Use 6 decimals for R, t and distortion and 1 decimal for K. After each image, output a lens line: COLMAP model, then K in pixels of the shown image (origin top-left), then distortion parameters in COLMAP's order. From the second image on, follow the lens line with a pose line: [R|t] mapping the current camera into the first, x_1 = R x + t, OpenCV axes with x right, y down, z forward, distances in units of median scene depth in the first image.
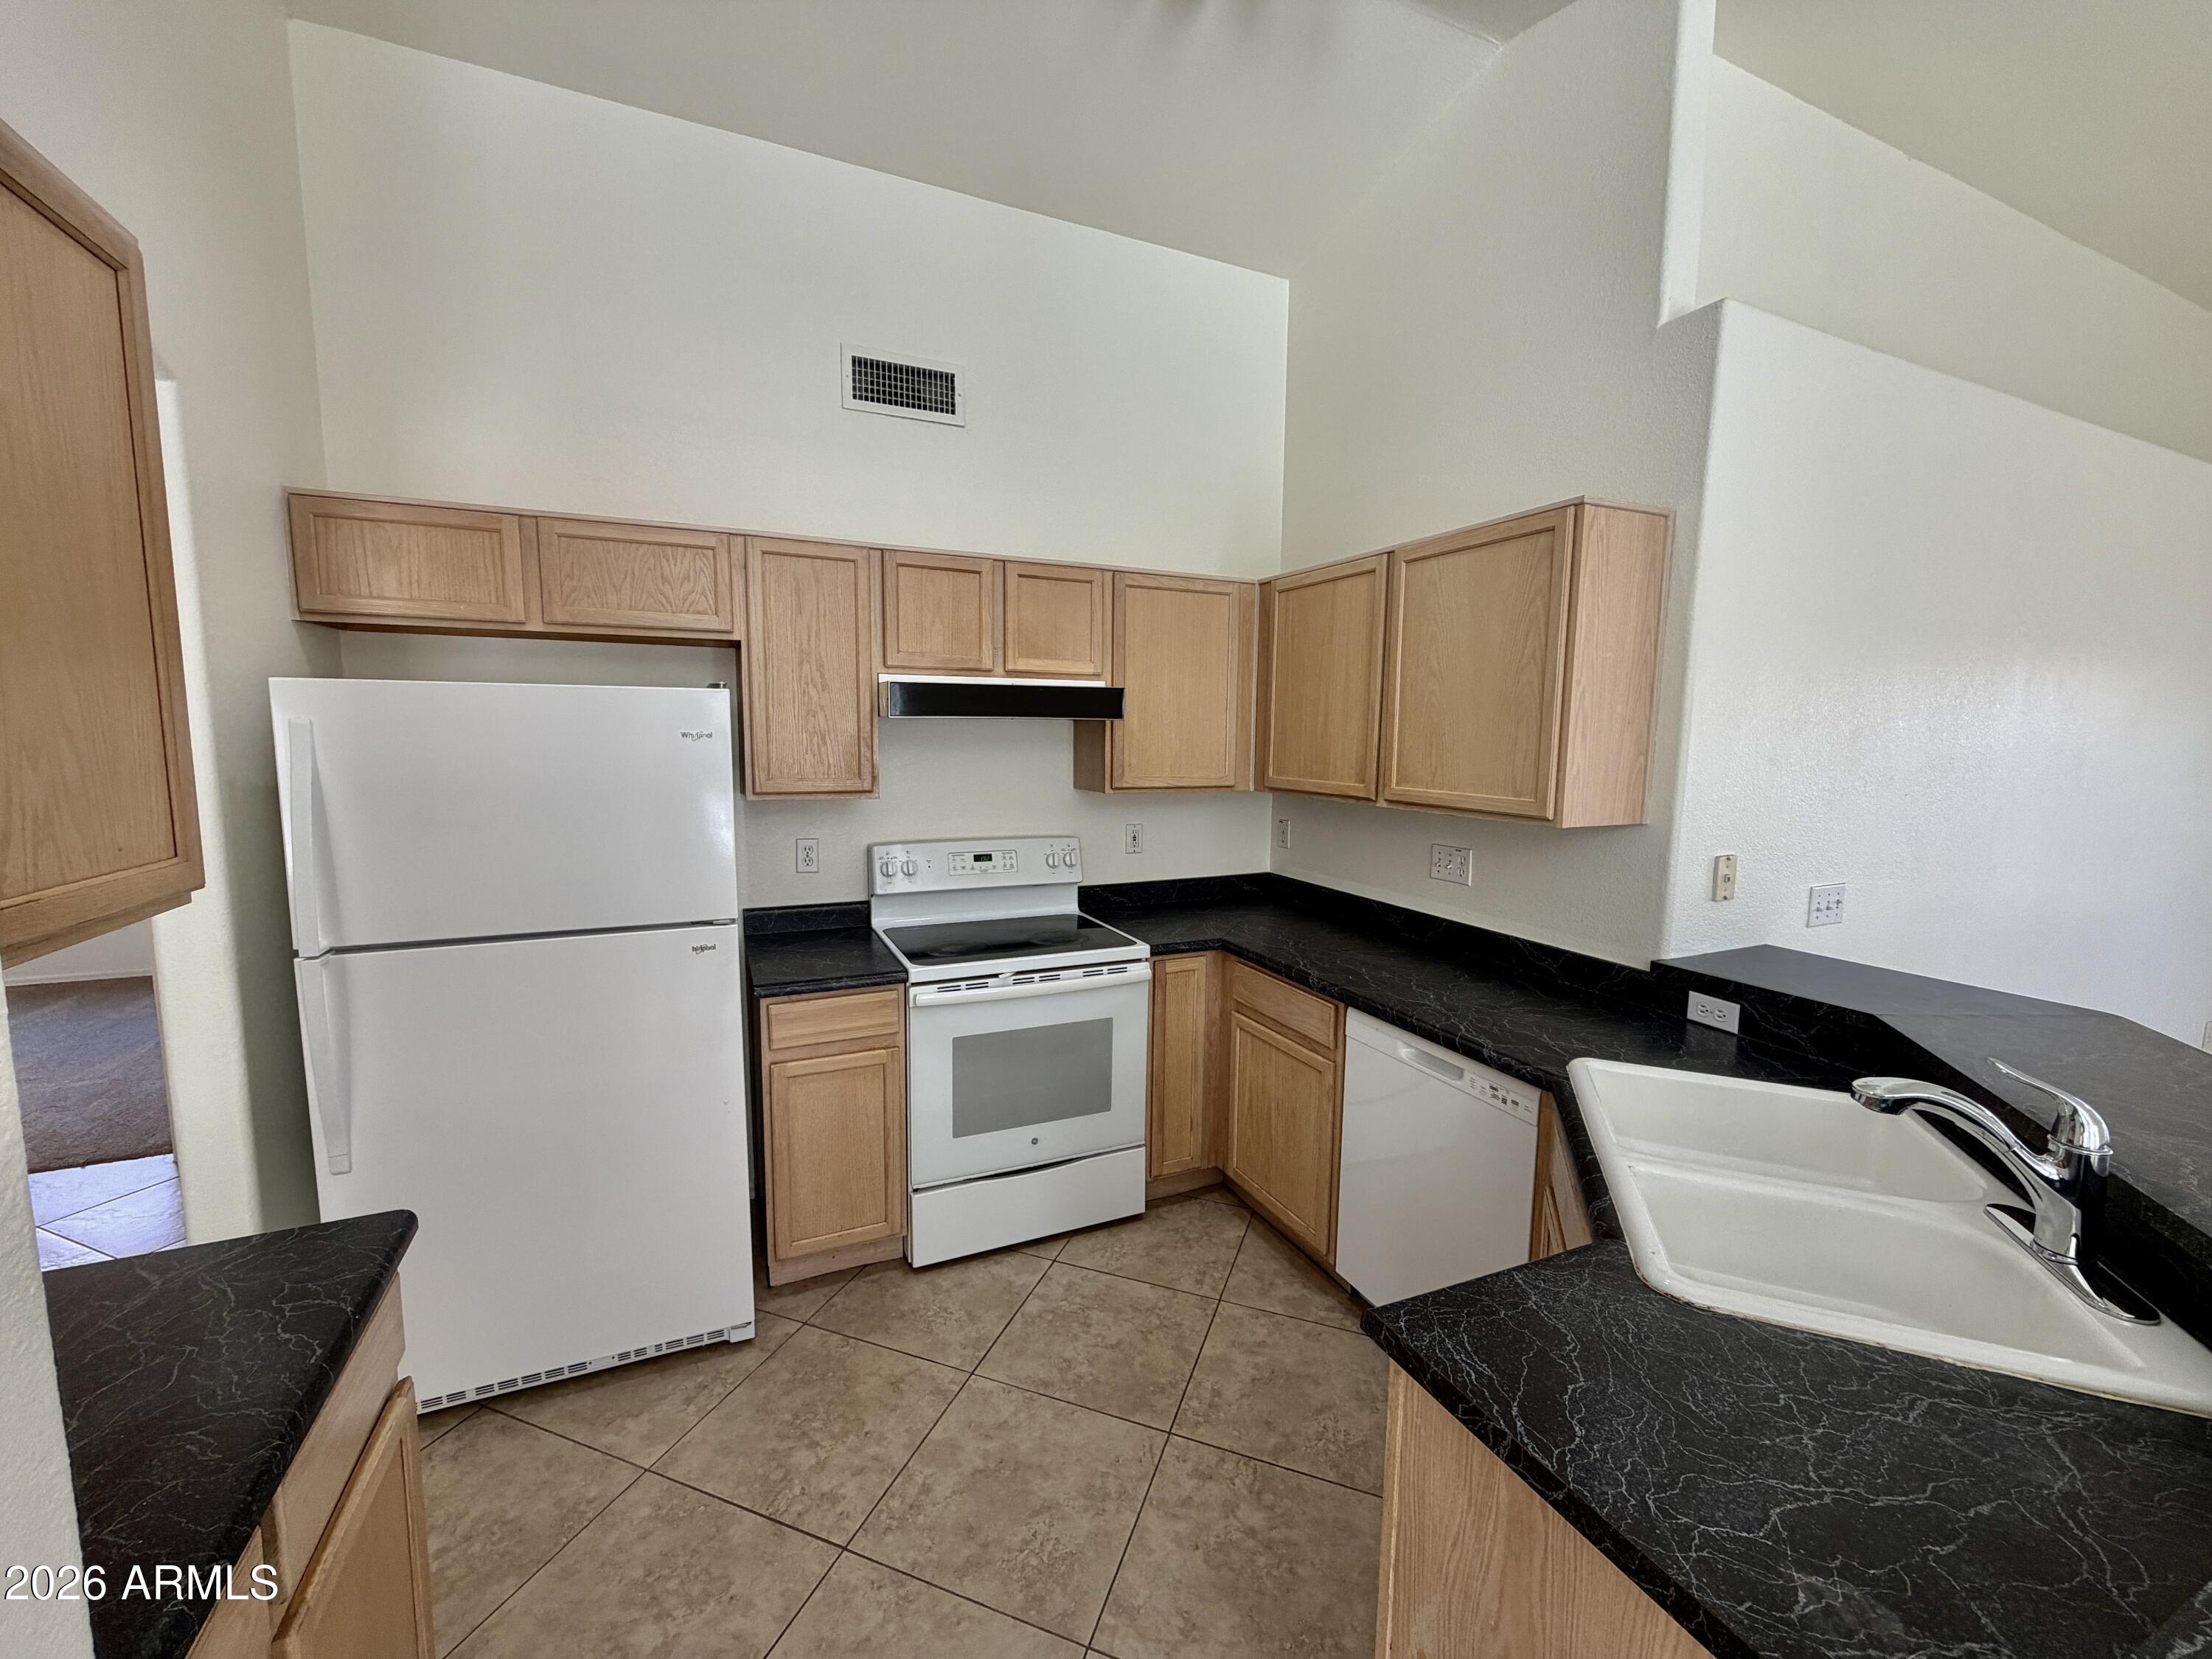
lens RADIAL K [[881.5, 0, 1100.6], [0, 881.5, 832.6], [0, 0, 1]] dist [-0.000055, 0.000095]
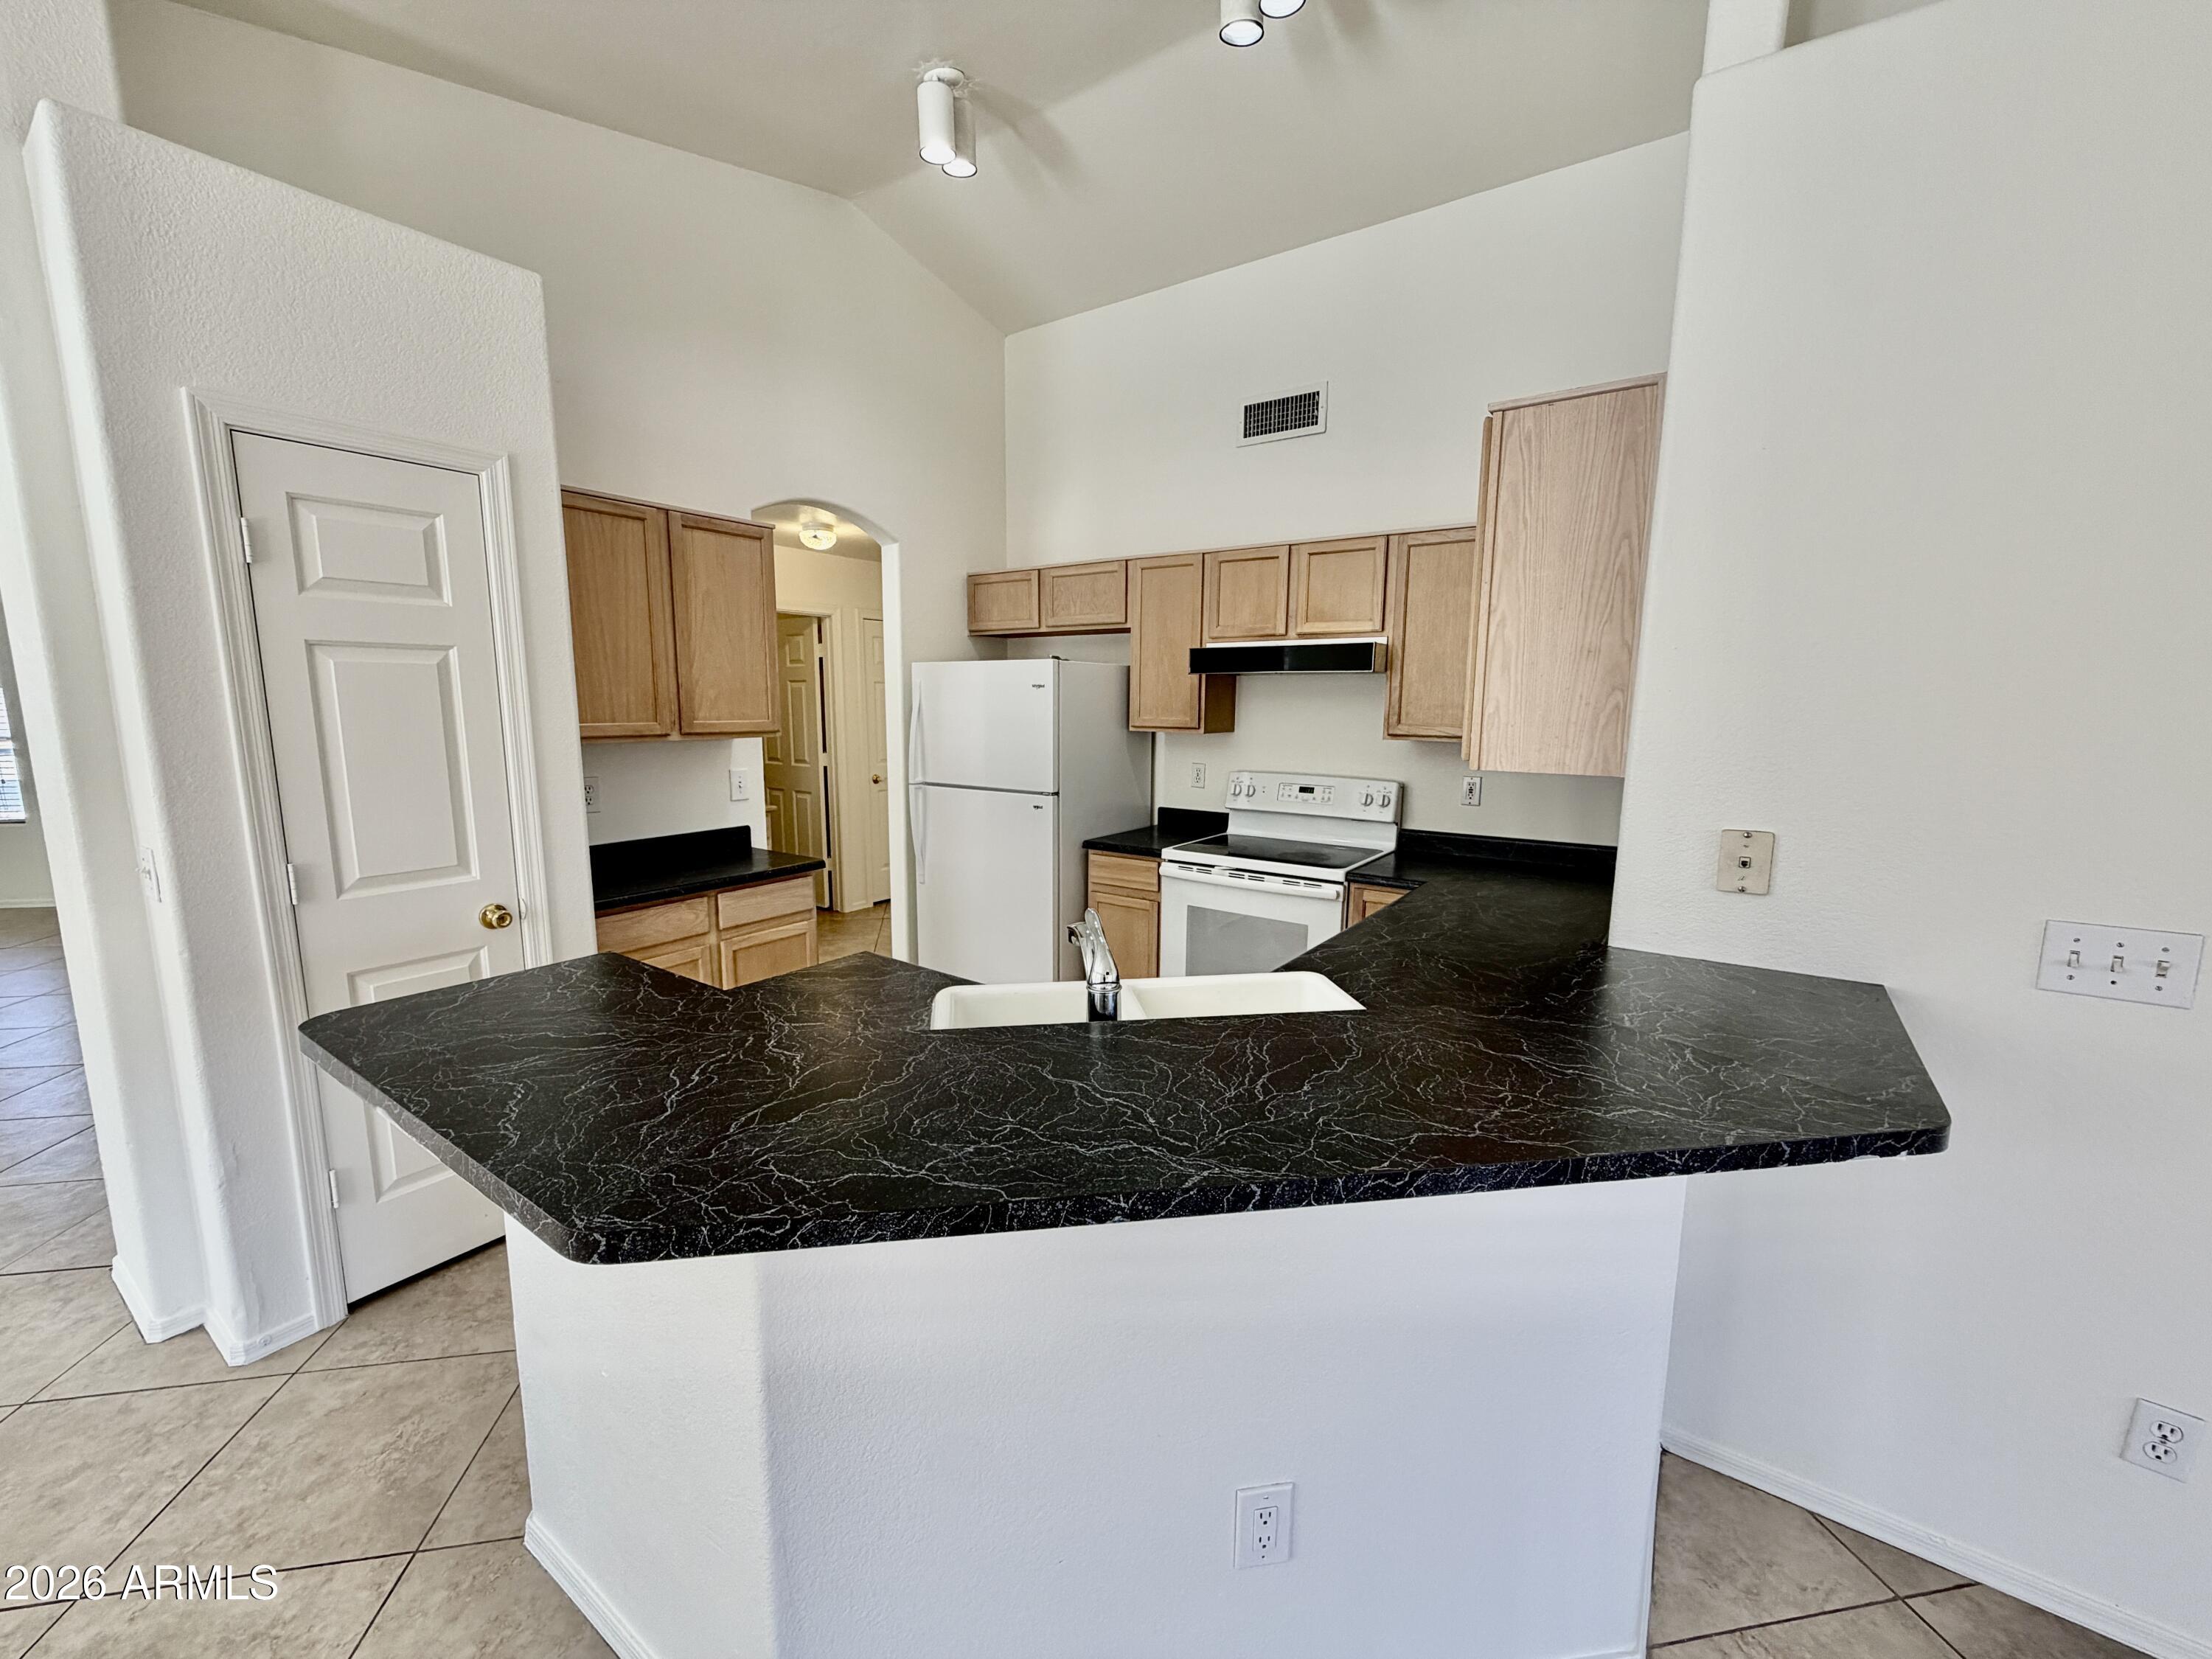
lens RADIAL K [[881.5, 0, 1100.6], [0, 881.5, 832.6], [0, 0, 1]] dist [-0.000055, 0.000095]
pose [[0.511427, 0.123480, -0.850409, 0.953730], [-0.100931, 0.991404, 0.083253, 0.018235], [0.853379, 0.043255, 0.519494, 0.160494]]
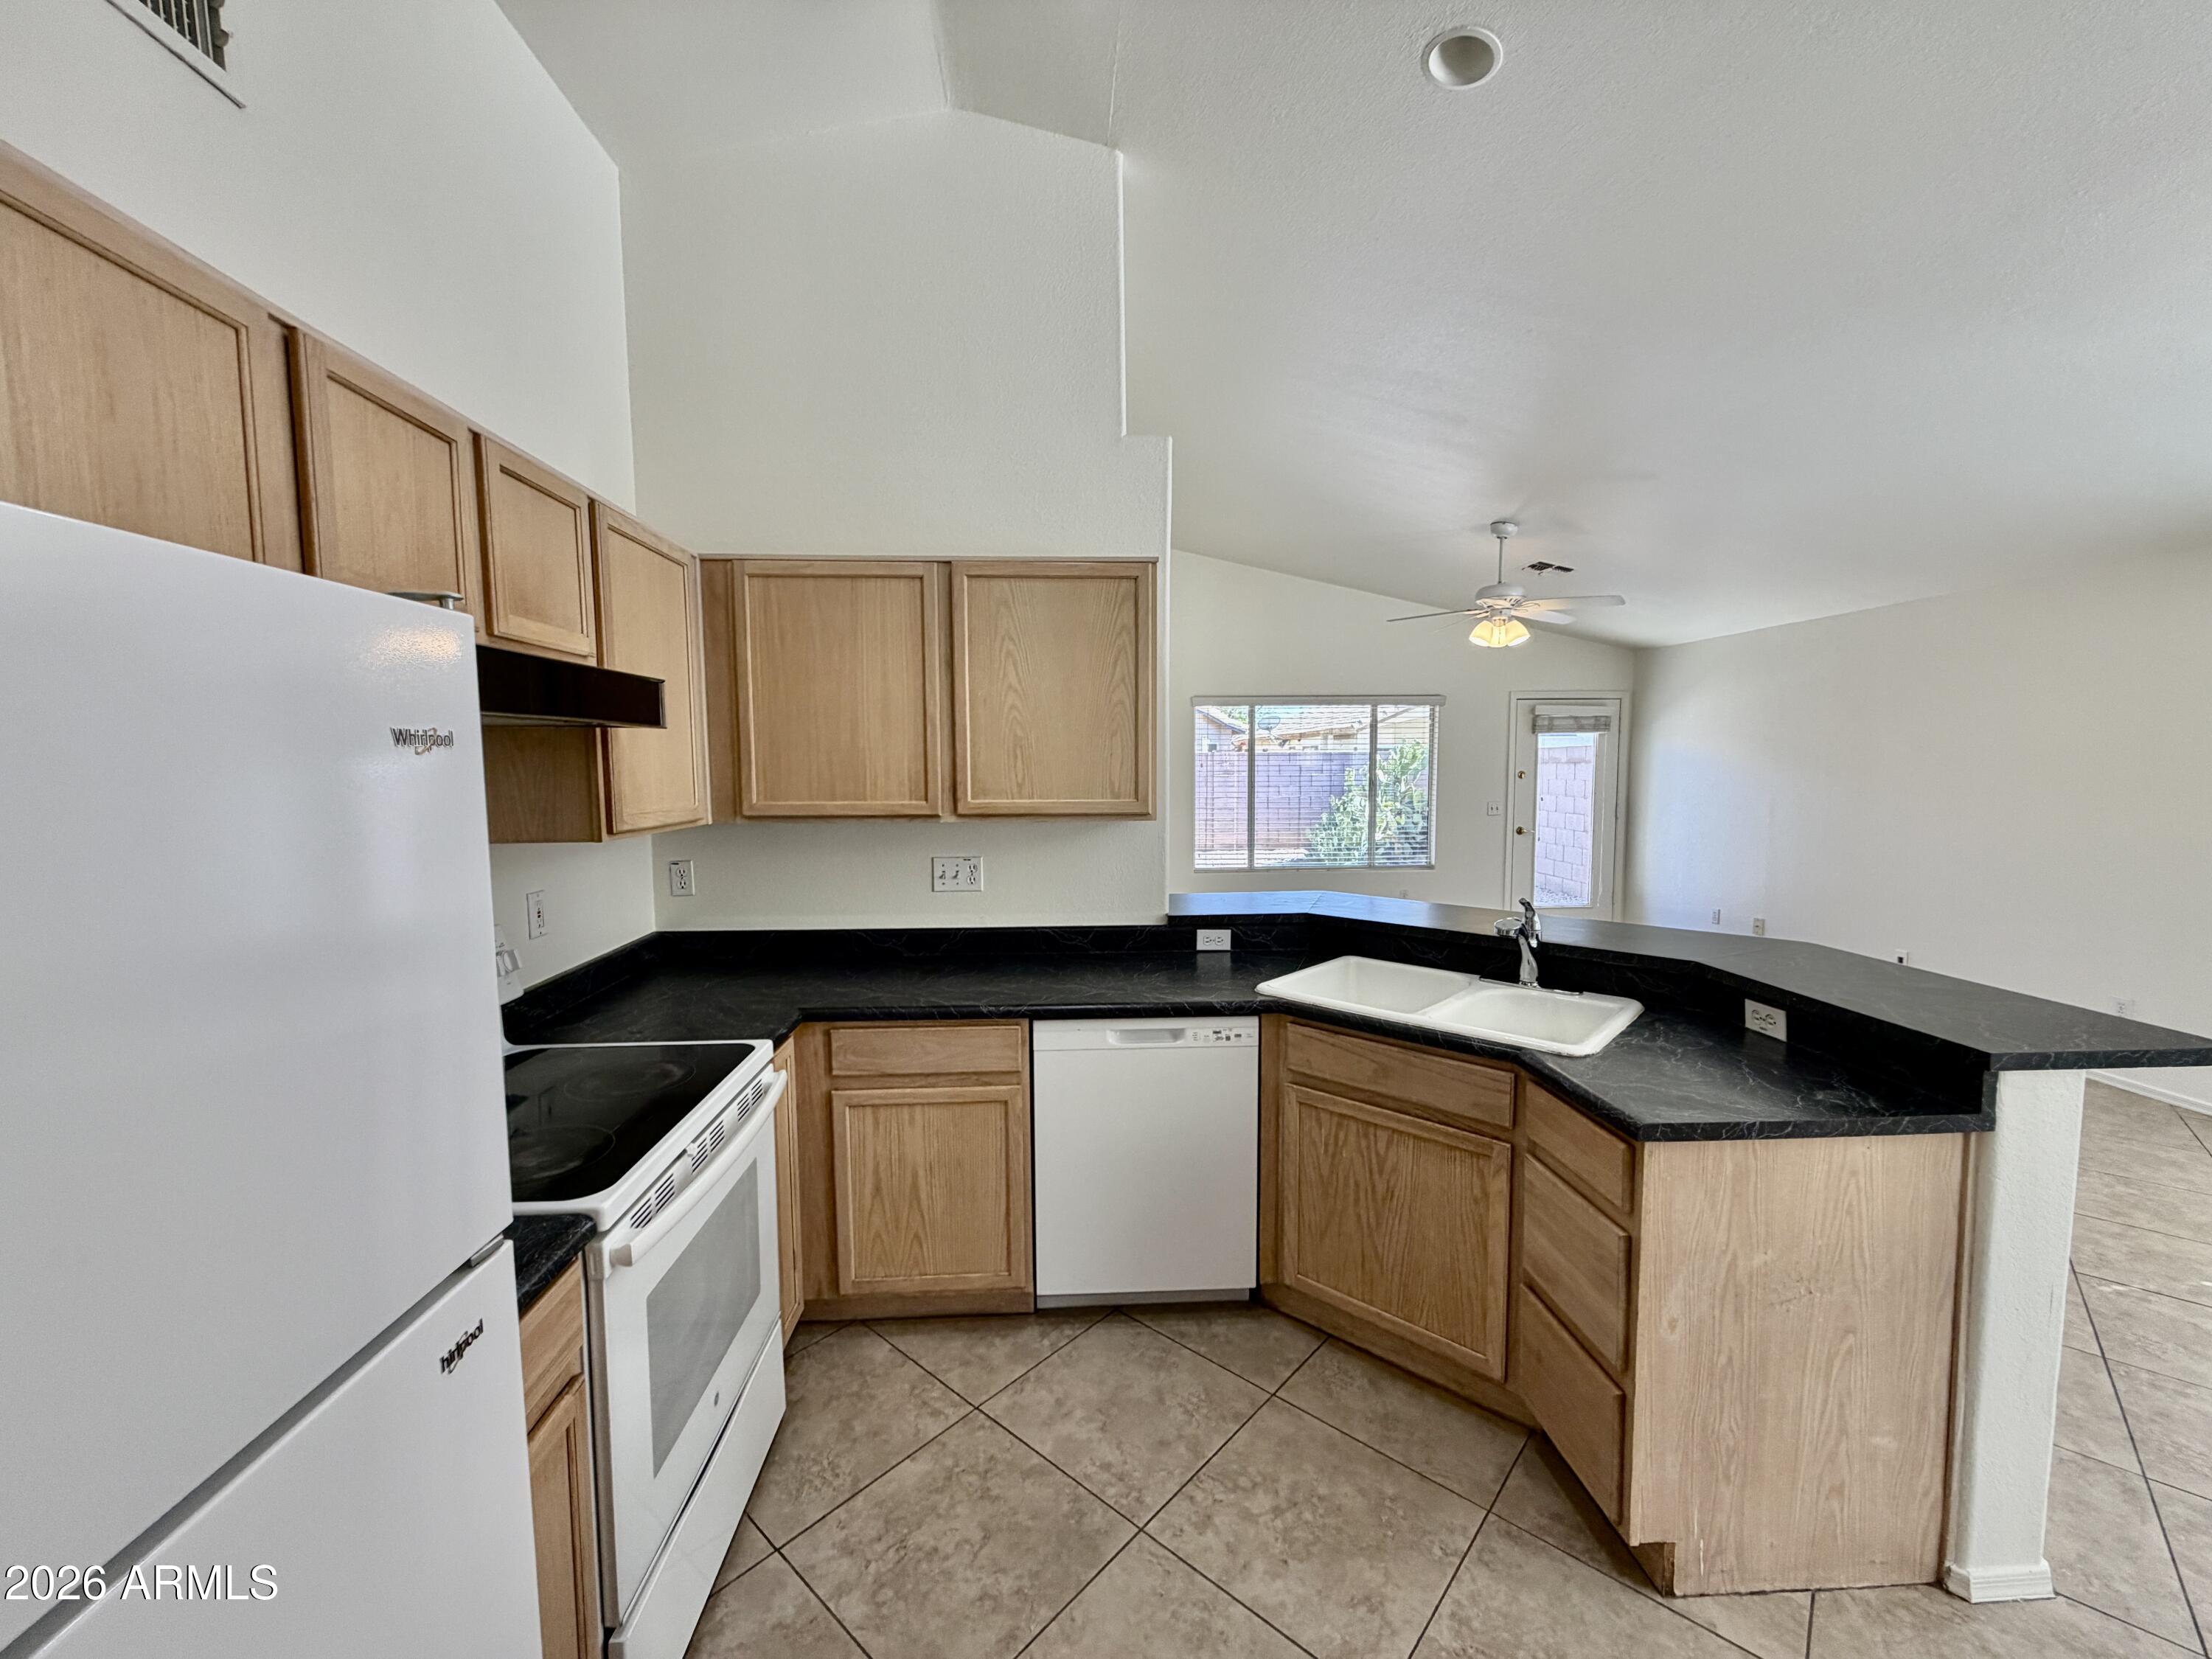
lens RADIAL K [[881.5, 0, 1100.6], [0, 881.5, 832.6], [0, 0, 1]] dist [-0.000055, 0.000095]
pose [[0.362229, -0.088473, 0.927881, -0.562748], [0.117220, 0.991905, 0.048817, -0.049451], [-0.924689, 0.091083, 0.369667, 0.522984]]
